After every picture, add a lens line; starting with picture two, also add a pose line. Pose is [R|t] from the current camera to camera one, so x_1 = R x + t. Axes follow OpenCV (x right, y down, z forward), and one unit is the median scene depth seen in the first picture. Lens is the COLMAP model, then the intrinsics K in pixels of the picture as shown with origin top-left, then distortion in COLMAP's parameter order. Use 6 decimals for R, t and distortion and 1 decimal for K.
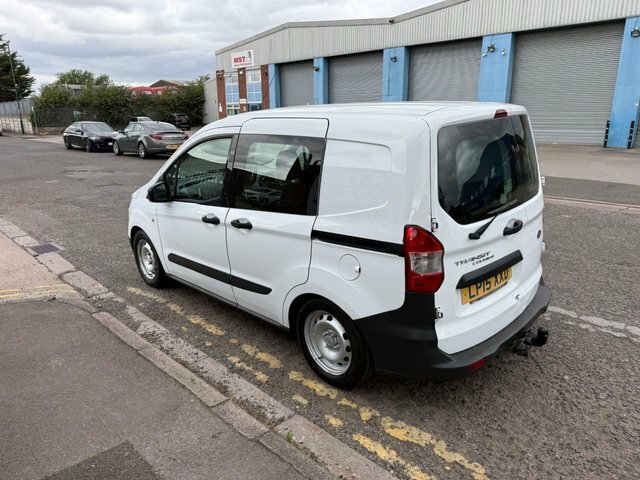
lens RADIAL K [[450.4, 0, 315.3], [0, 450.4, 234.8], [0, 0, 1]] dist [0.032022, -0.041450]
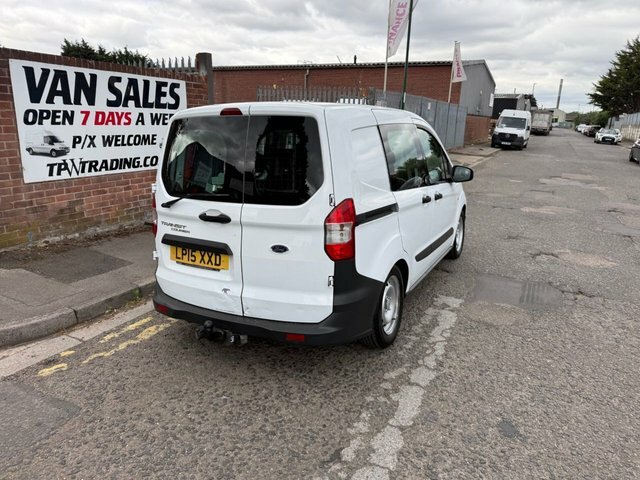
lens RADIAL K [[450.4, 0, 316.5], [0, 450.4, 234.7], [0, 0, 1]] dist [0.032022, -0.041450]
pose [[0.310026, 0.257042, -0.915321, 1.085549], [-0.277282, 0.945348, 0.171557, -0.164539], [0.909395, 0.200615, 0.364355, 0.608551]]
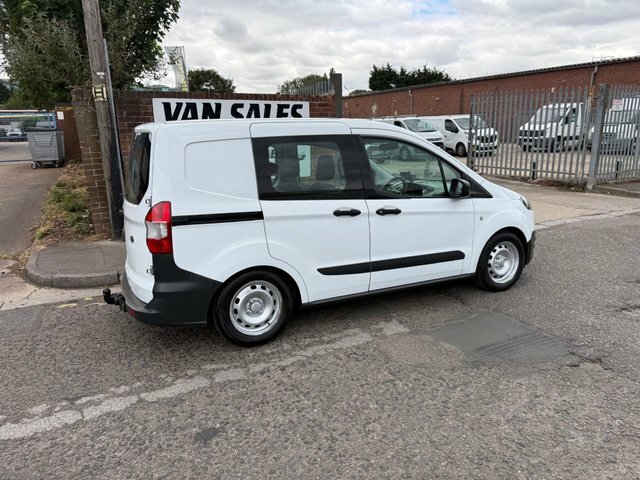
lens RADIAL K [[450.4, 0, 317.1], [0, 450.4, 239.4], [0, 0, 1]] dist [0.032022, -0.041450]
pose [[-0.311474, 0.243004, -0.918658, 1.136608], [-0.223530, 0.920885, 0.319381, -0.380385], [0.923590, 0.304826, -0.232513, 1.387158]]
